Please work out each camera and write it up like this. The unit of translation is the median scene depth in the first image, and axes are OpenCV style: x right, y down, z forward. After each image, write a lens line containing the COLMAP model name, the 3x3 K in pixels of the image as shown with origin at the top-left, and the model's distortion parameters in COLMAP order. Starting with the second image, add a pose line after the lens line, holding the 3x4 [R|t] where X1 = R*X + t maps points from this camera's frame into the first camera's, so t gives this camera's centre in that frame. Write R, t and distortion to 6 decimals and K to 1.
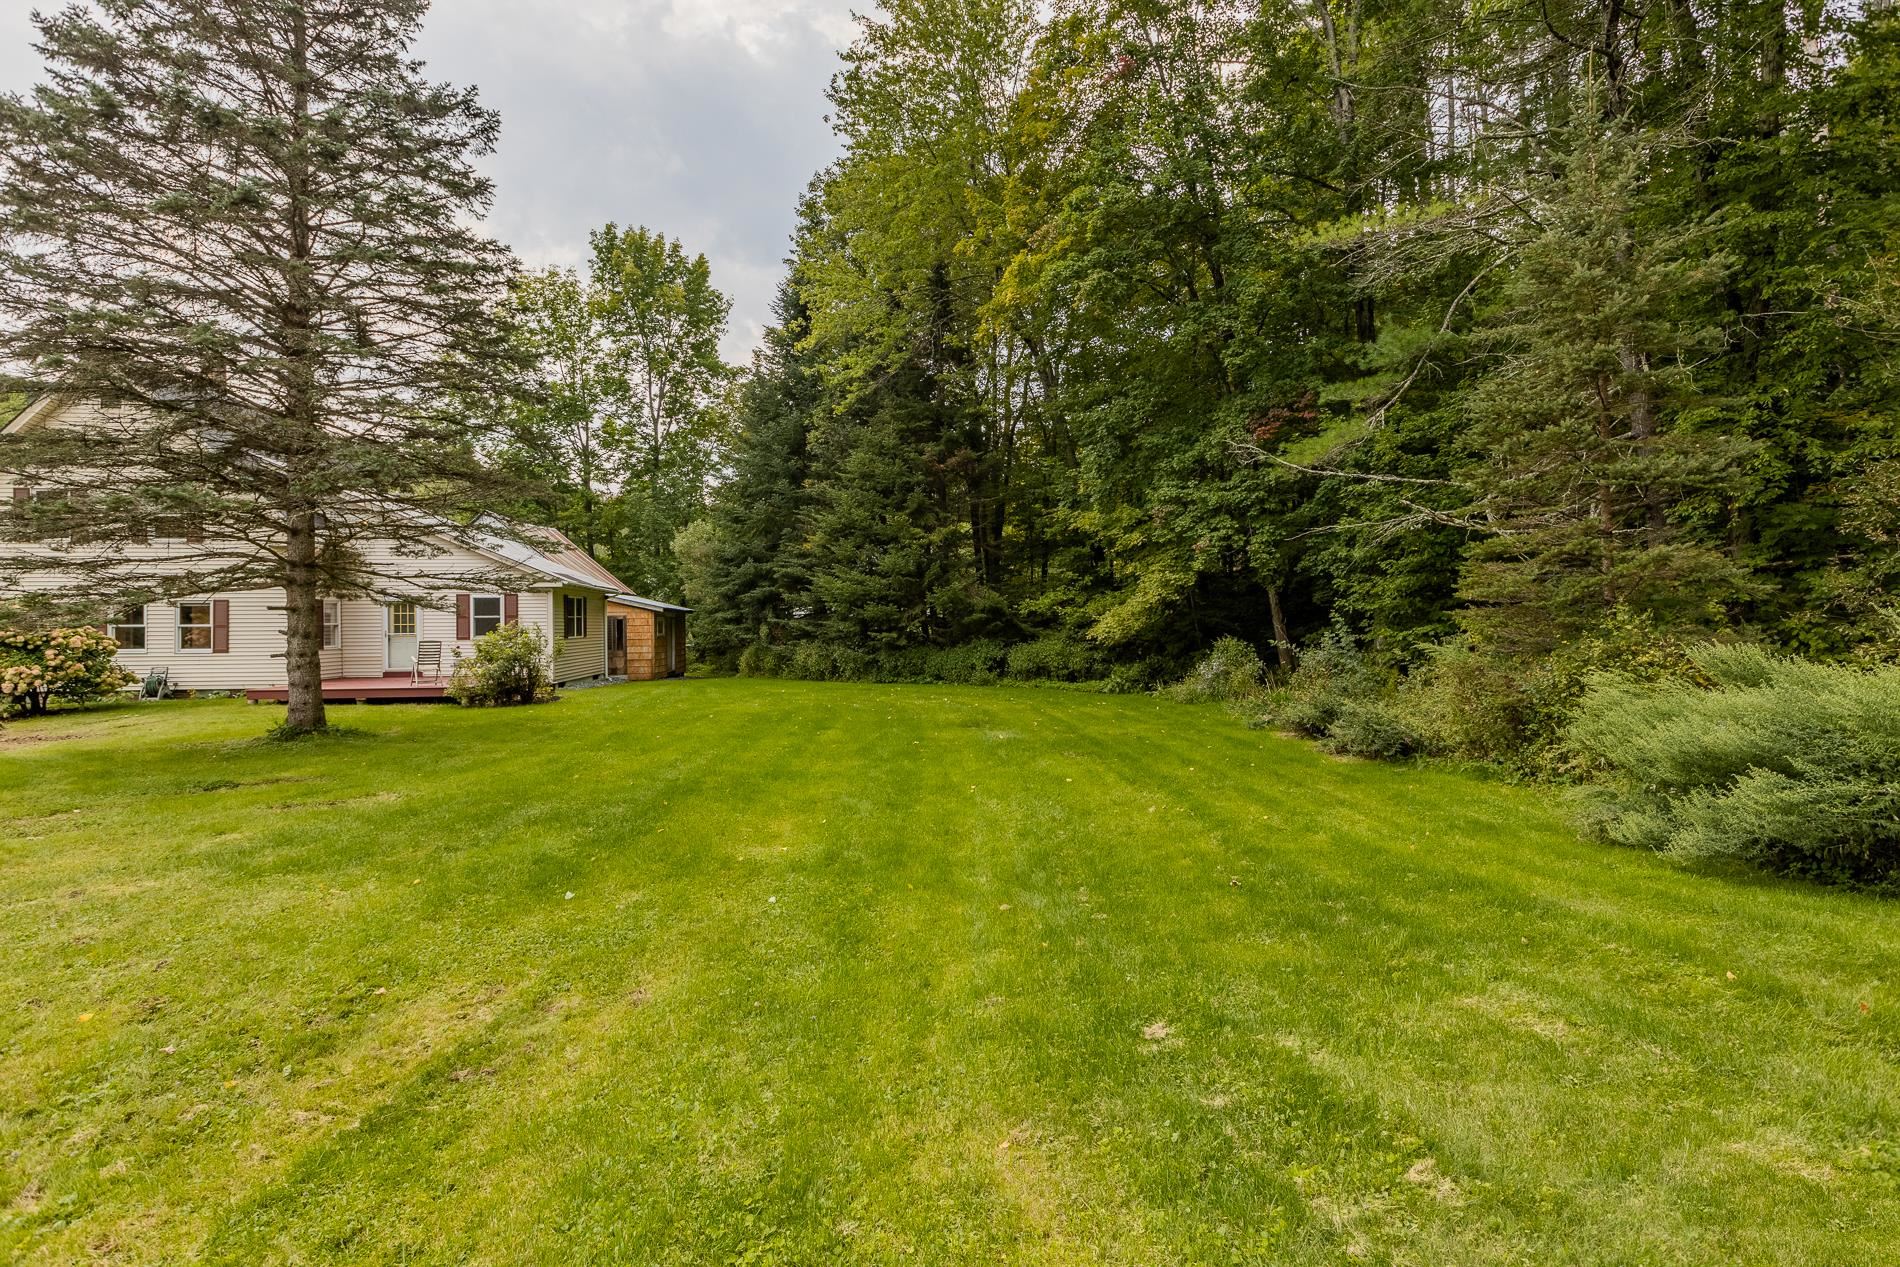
lens RADIAL K [[999.6, 0, 950.7], [0, 999.6, 627.7], [0, 0, 1]] dist [-0.001064, -0.000352]
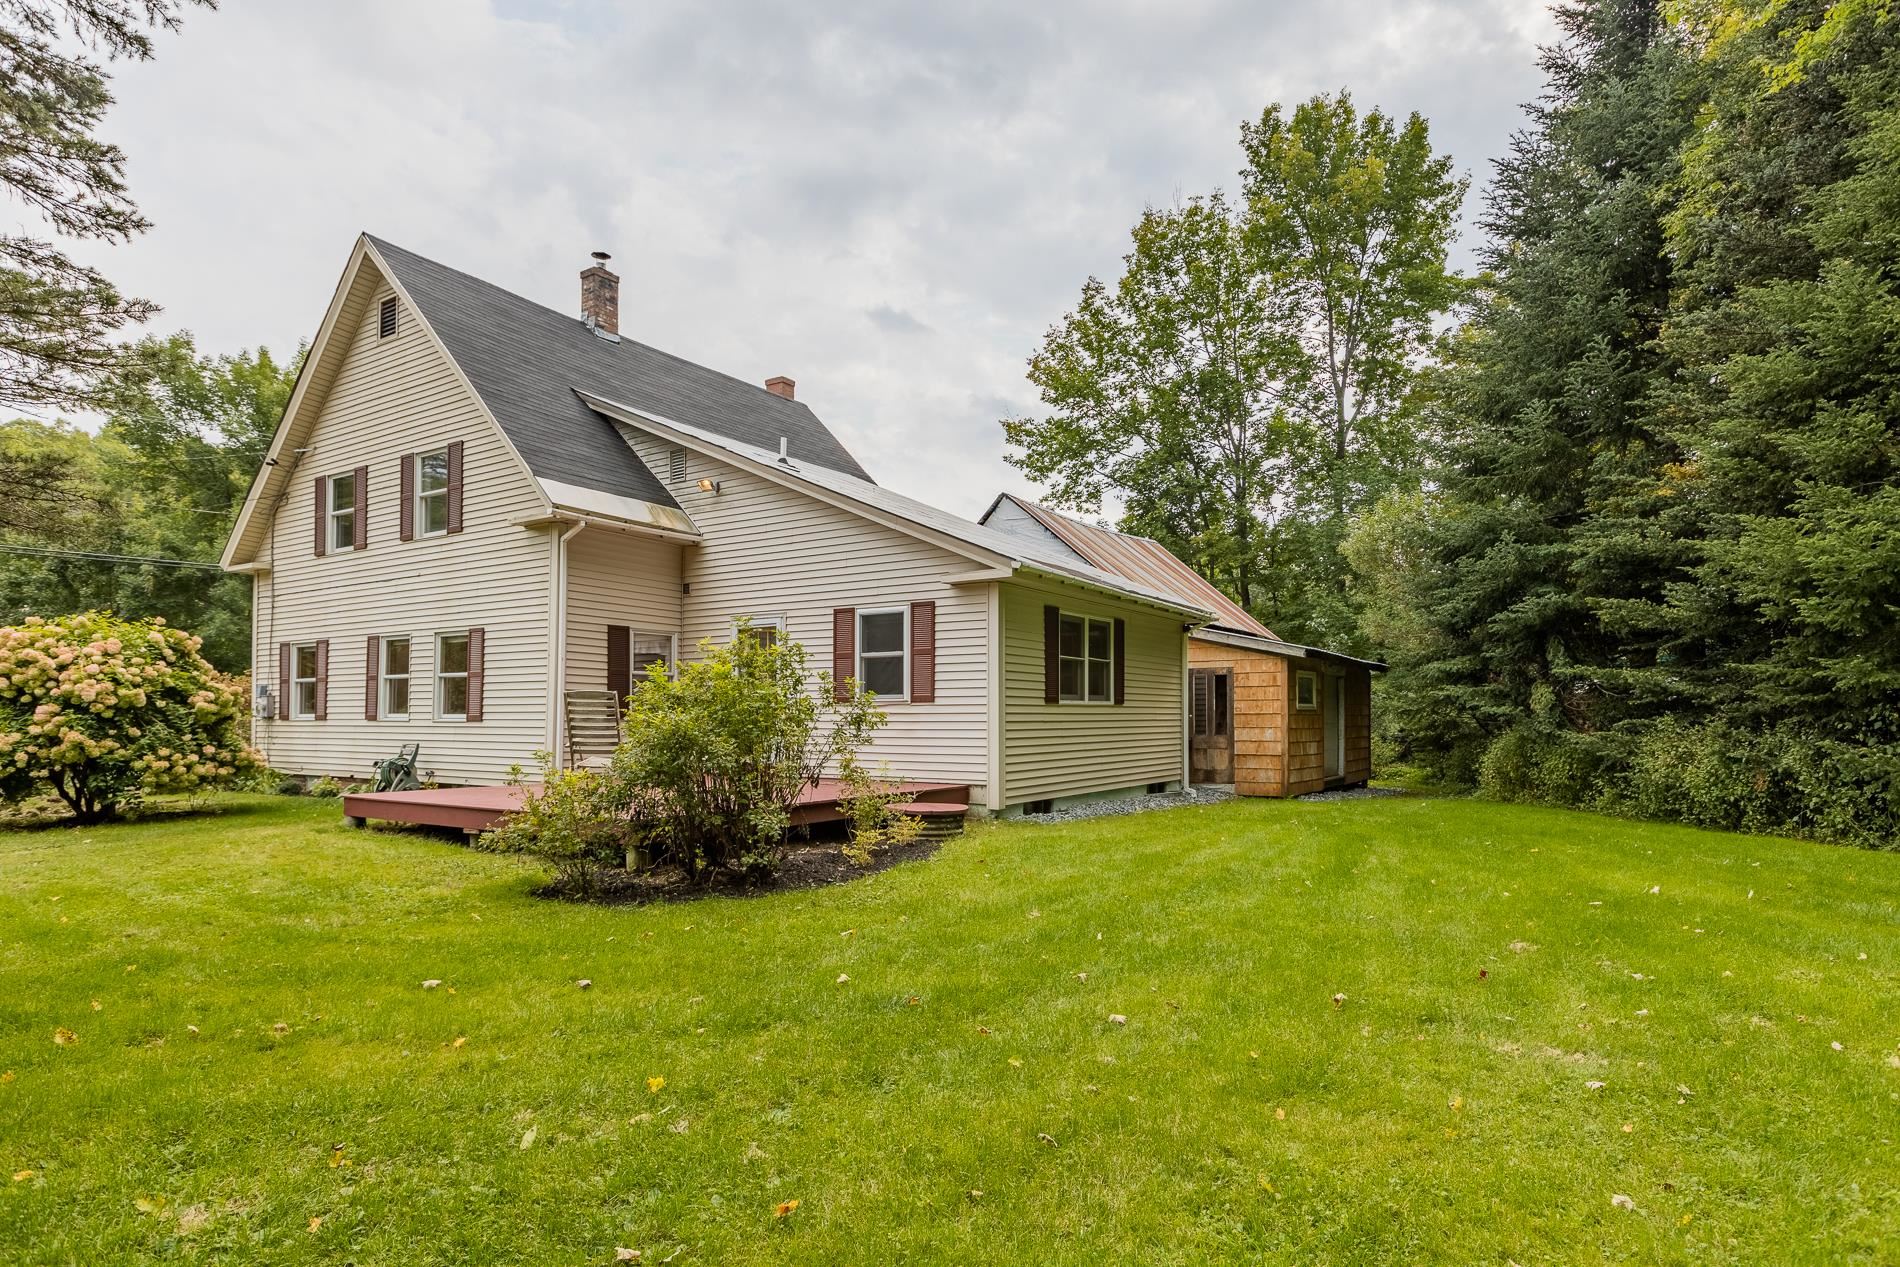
lens RADIAL K [[999.6, 0, 949.8], [0, 999.6, 710.1], [0, 0, 1]] dist [-0.001064, -0.000352]
pose [[0.767540, 0.002098, -0.640997, -0.105783], [-0.008565, 0.999939, -0.006983, 0.013775], [0.640943, 0.010850, 0.767512, 0.498810]]
